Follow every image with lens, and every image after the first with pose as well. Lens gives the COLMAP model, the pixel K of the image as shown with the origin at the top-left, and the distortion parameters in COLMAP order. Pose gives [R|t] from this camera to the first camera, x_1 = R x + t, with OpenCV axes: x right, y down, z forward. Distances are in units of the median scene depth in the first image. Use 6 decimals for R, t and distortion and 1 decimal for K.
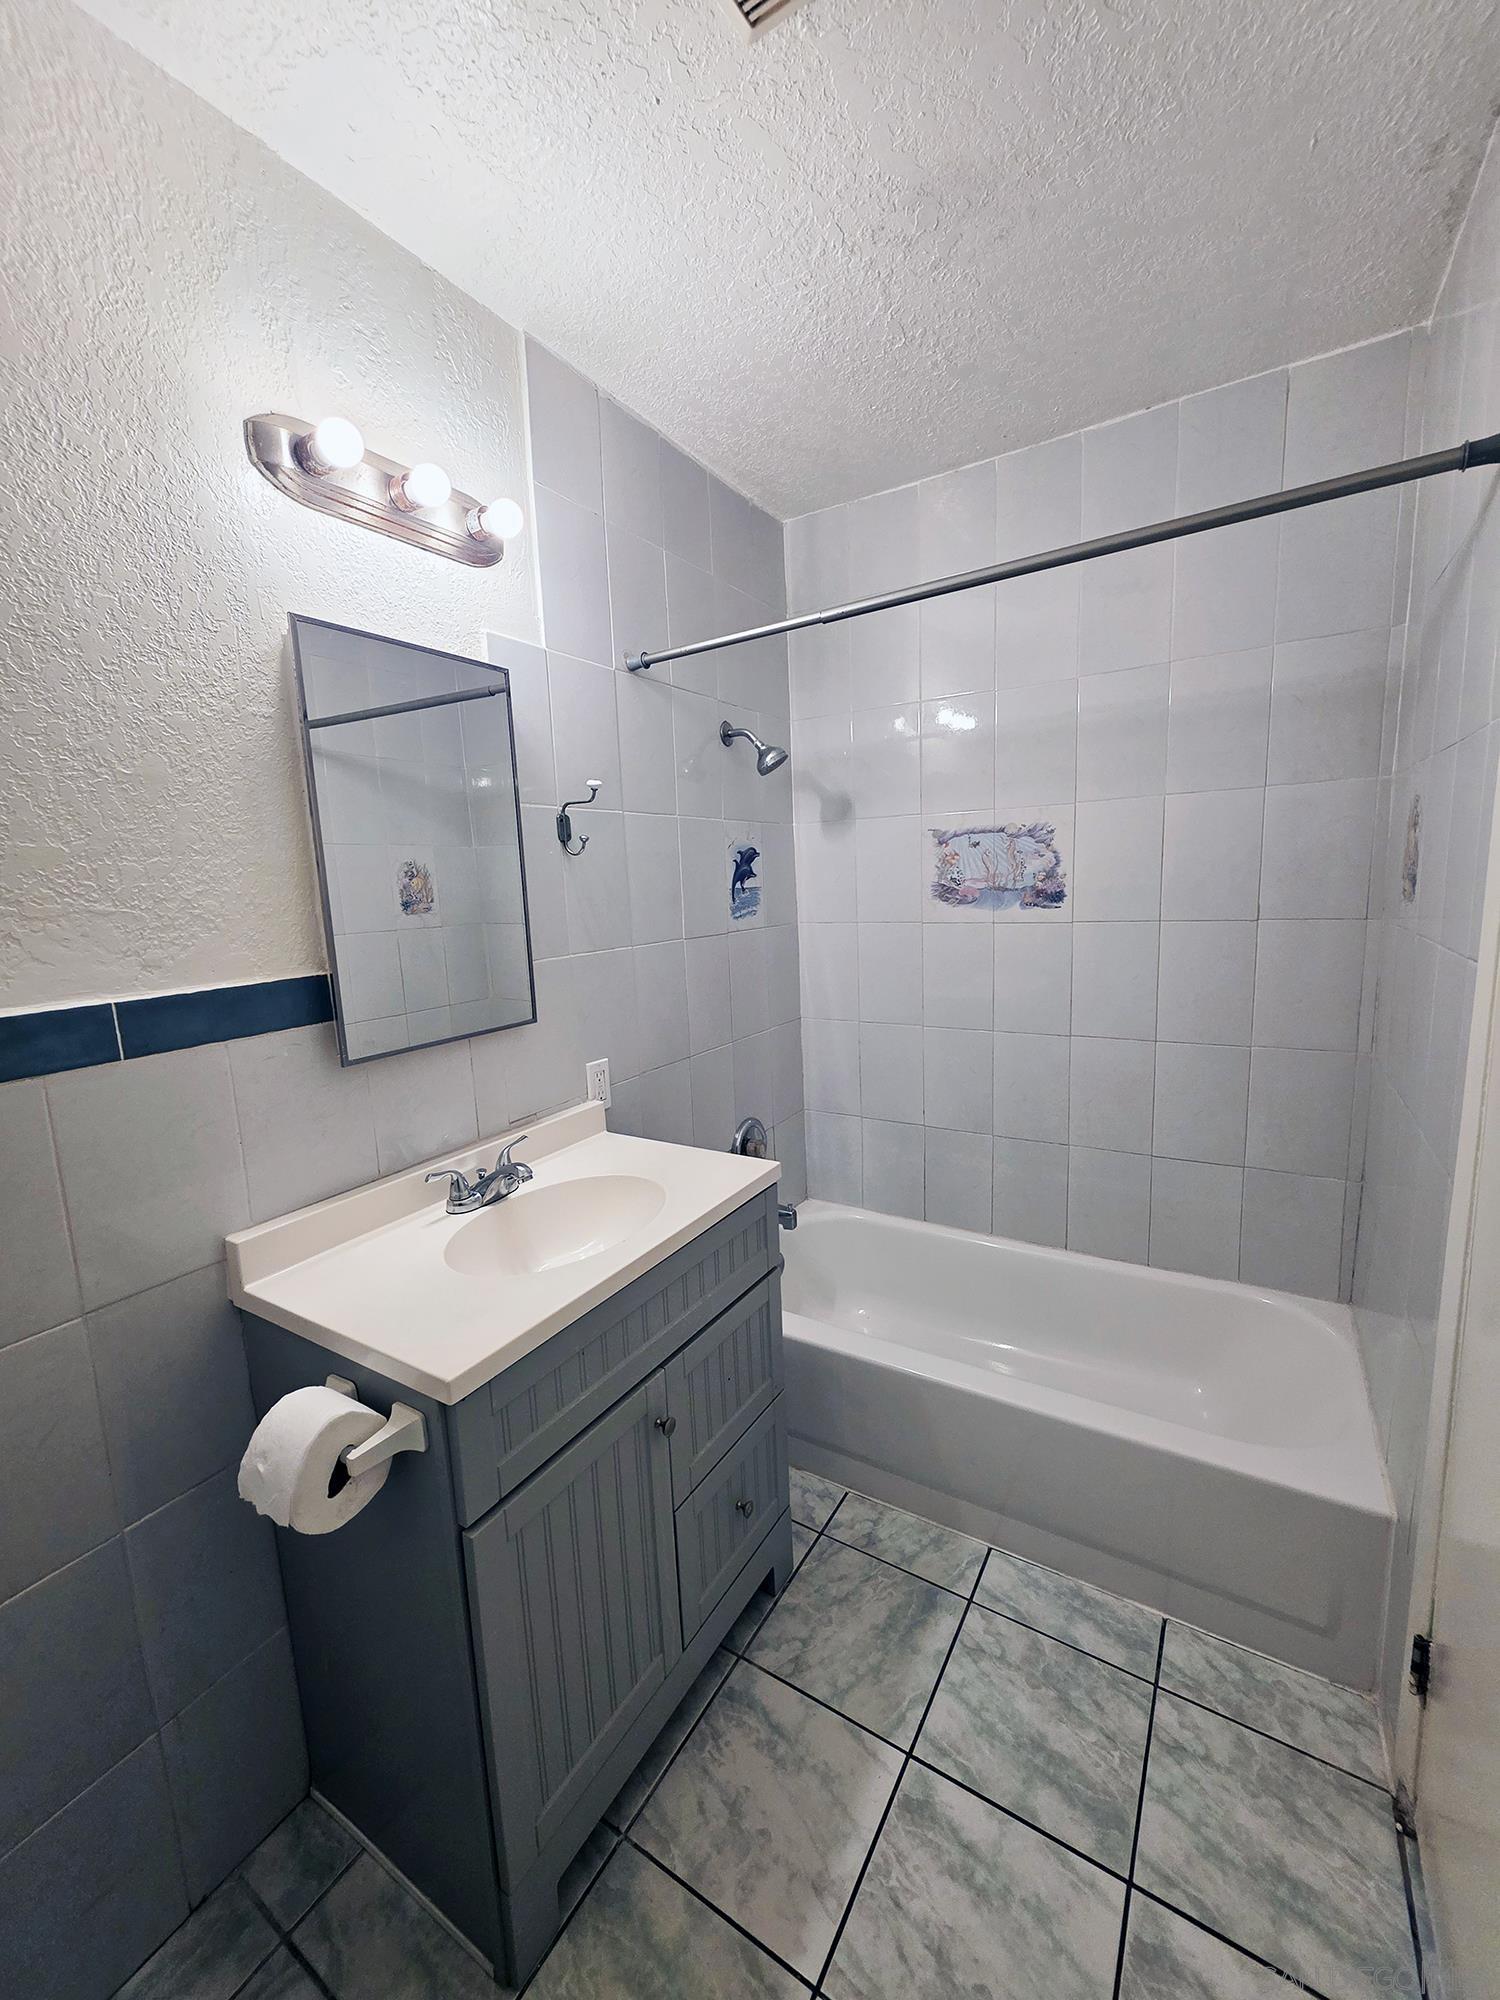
lens RADIAL K [[798.6, 0, 747.6], [0, 798.6, 1001.9], [0, 0, 1]] dist [0.000967, -0.000202]
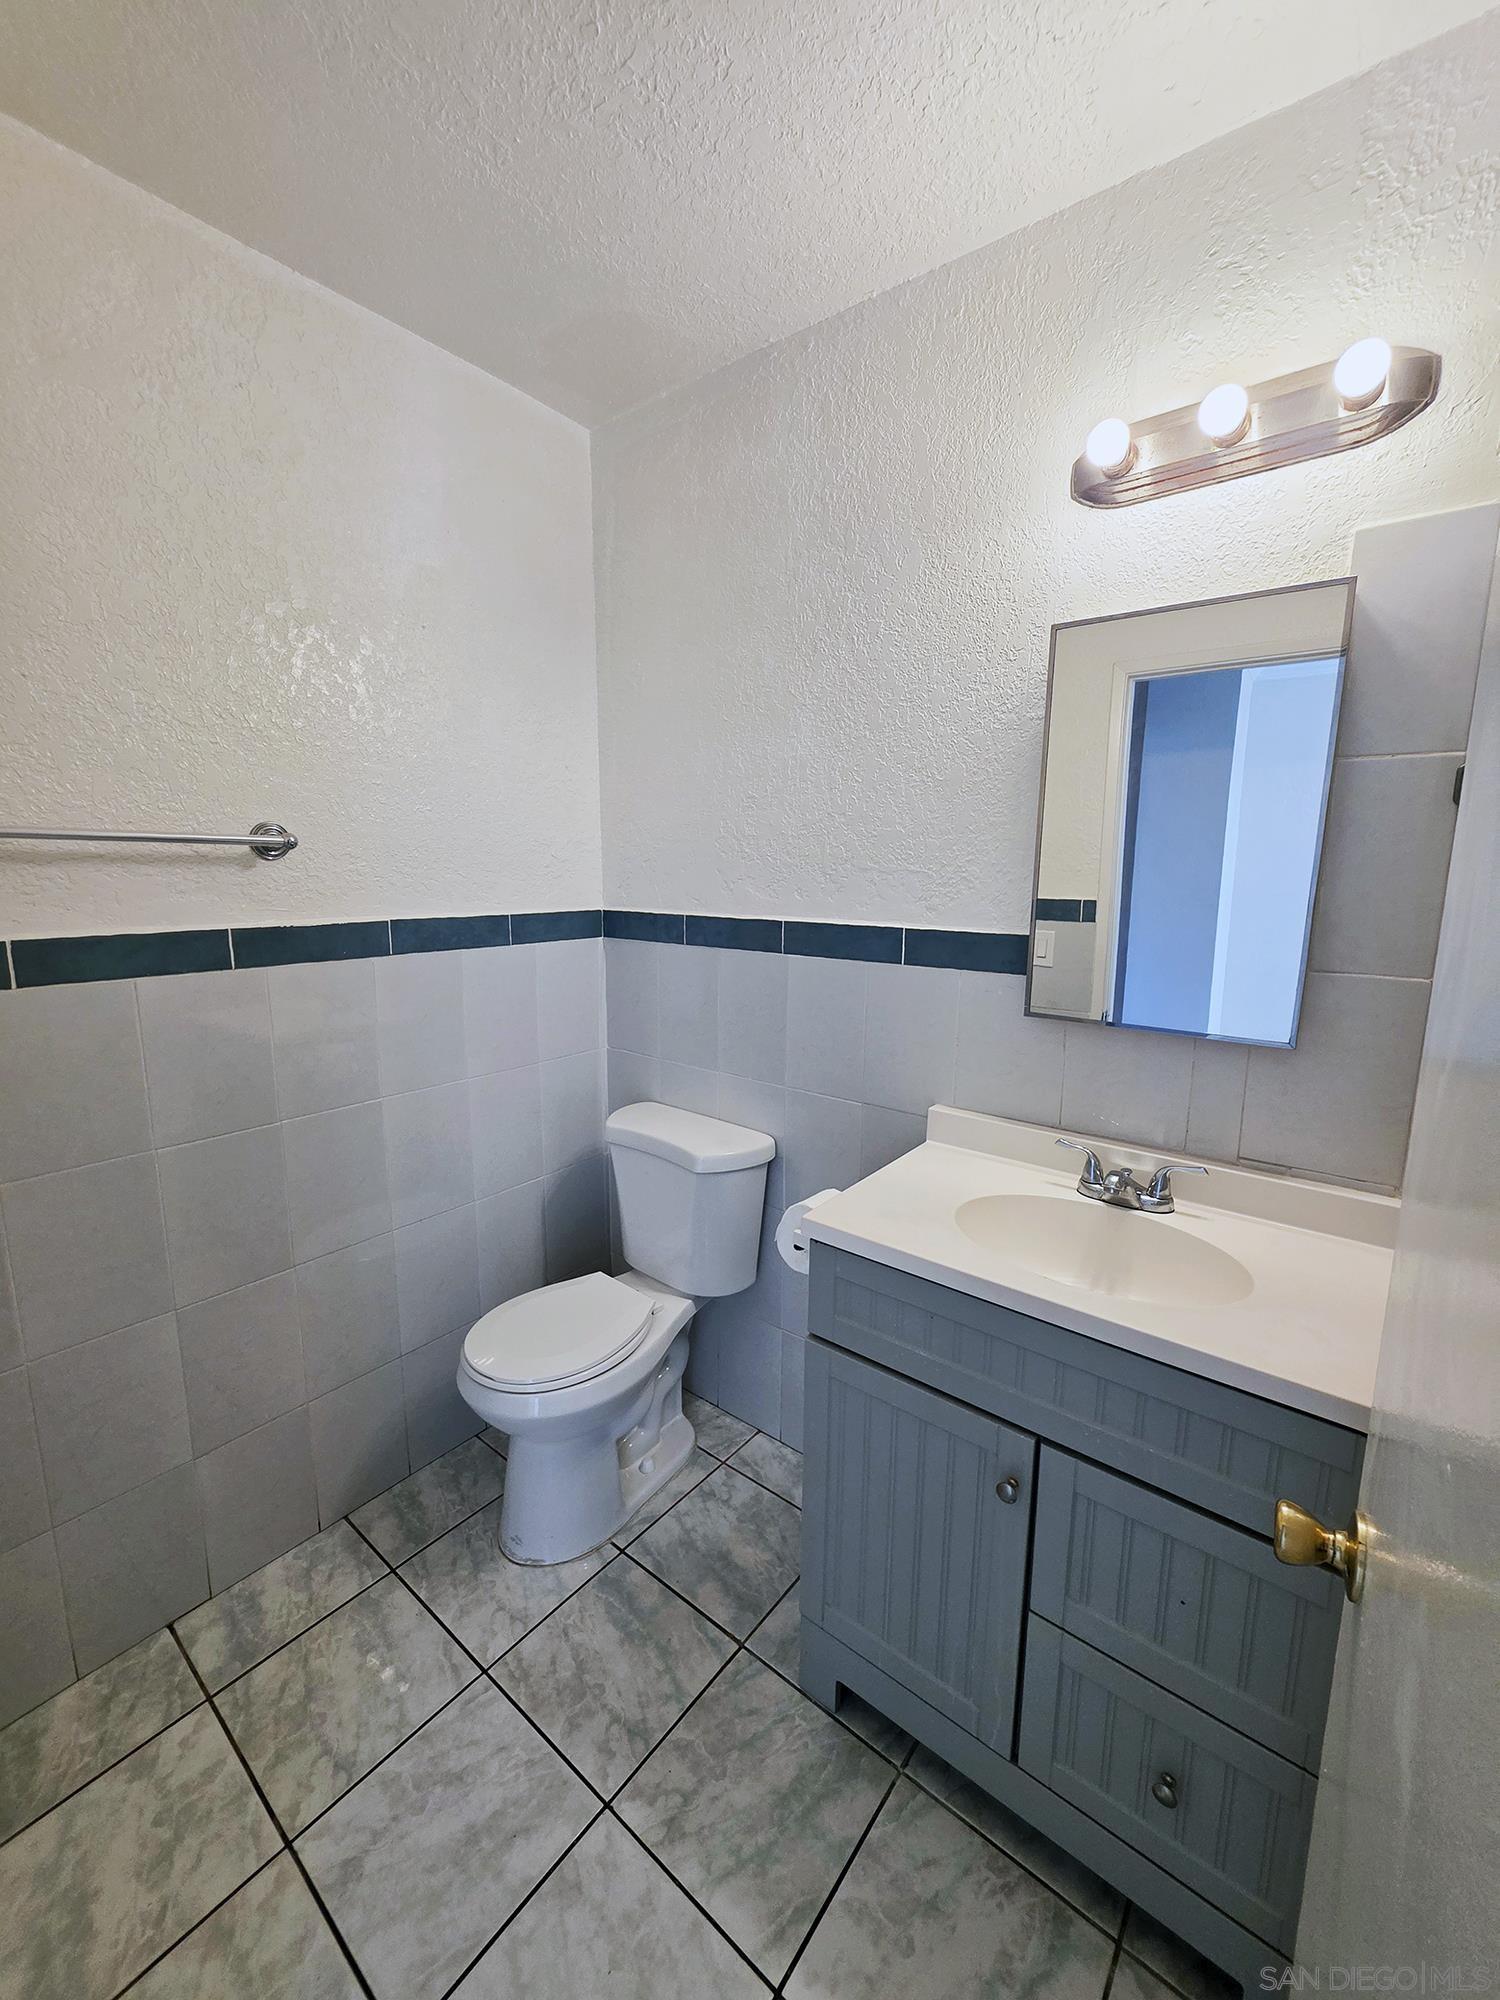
lens RADIAL K [[798.6, 0, 748.8], [0, 798.6, 991.9], [0, 0, 1]] dist [0.000967, -0.000202]
pose [[-0.111158, 0.206585, -0.972094, 0.623065], [-0.156235, 0.962360, 0.222382, -0.138643], [0.981445, 0.176594, -0.074698, 0.638907]]
